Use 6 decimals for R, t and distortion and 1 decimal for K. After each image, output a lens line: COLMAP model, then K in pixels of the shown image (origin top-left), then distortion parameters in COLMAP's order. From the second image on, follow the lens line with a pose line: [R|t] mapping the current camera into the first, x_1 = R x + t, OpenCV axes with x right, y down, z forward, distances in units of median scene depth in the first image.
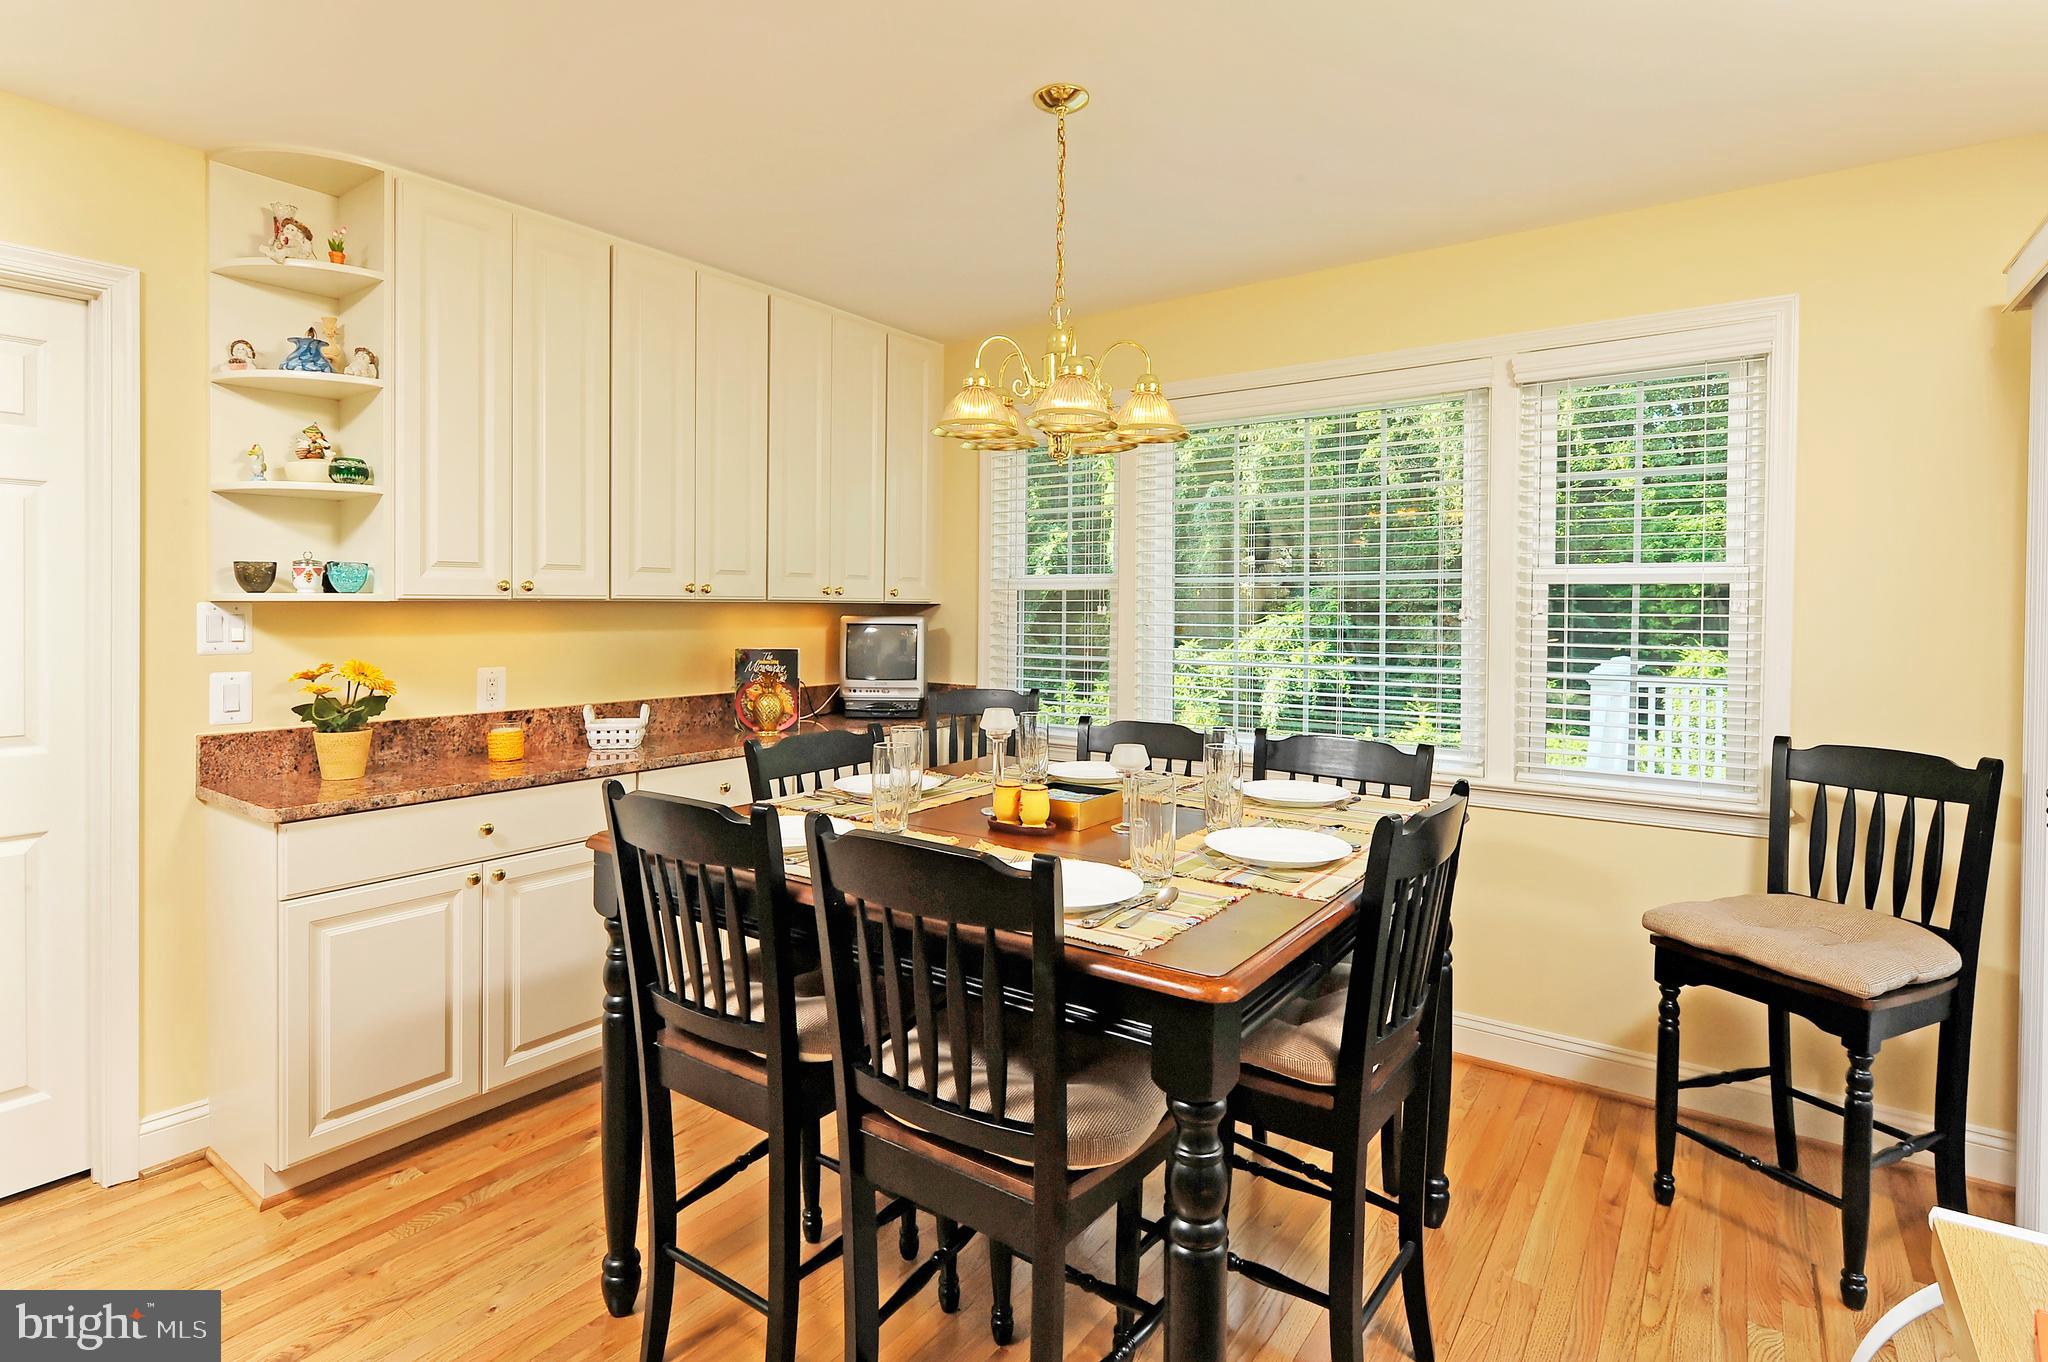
lens RADIAL K [[1001.2, 0, 1019.8], [0, 1001.2, 681.0], [0, 0, 1]] dist [0.001768, -0.000175]
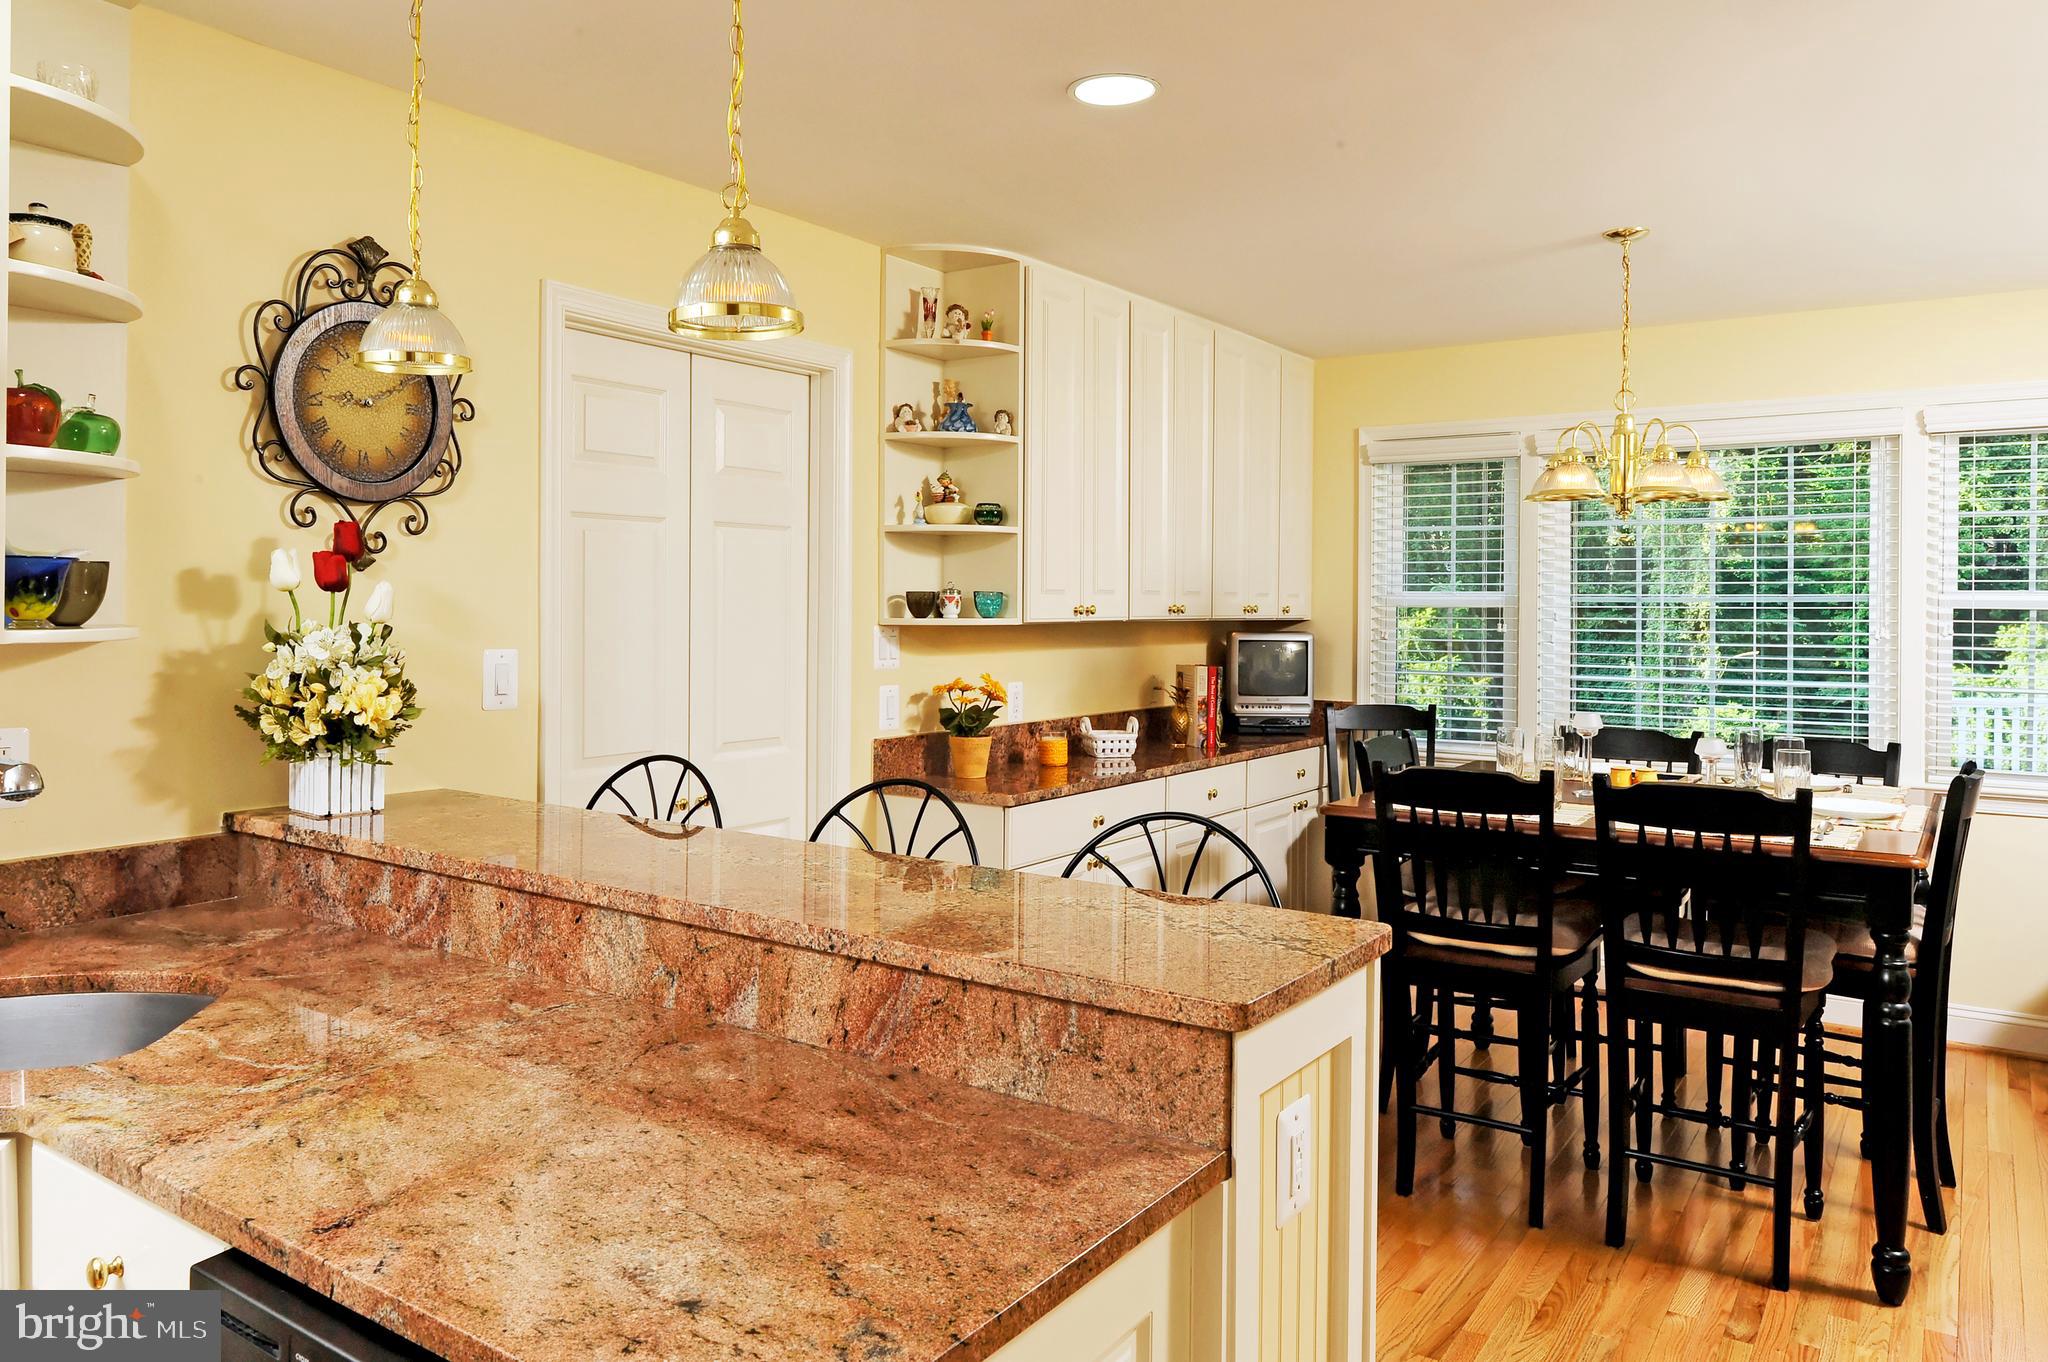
lens RADIAL K [[1453.7, 0, 1026.6], [0, 1453.7, 680.2], [0, 0, 1]] dist [0.006970, -0.000180]
pose [[0.998578, -0.000333, 0.053316, -0.604703], [0.001457, 0.999777, -0.021052, 0.017380], [-0.053297, 0.021100, 0.998356, -0.586265]]
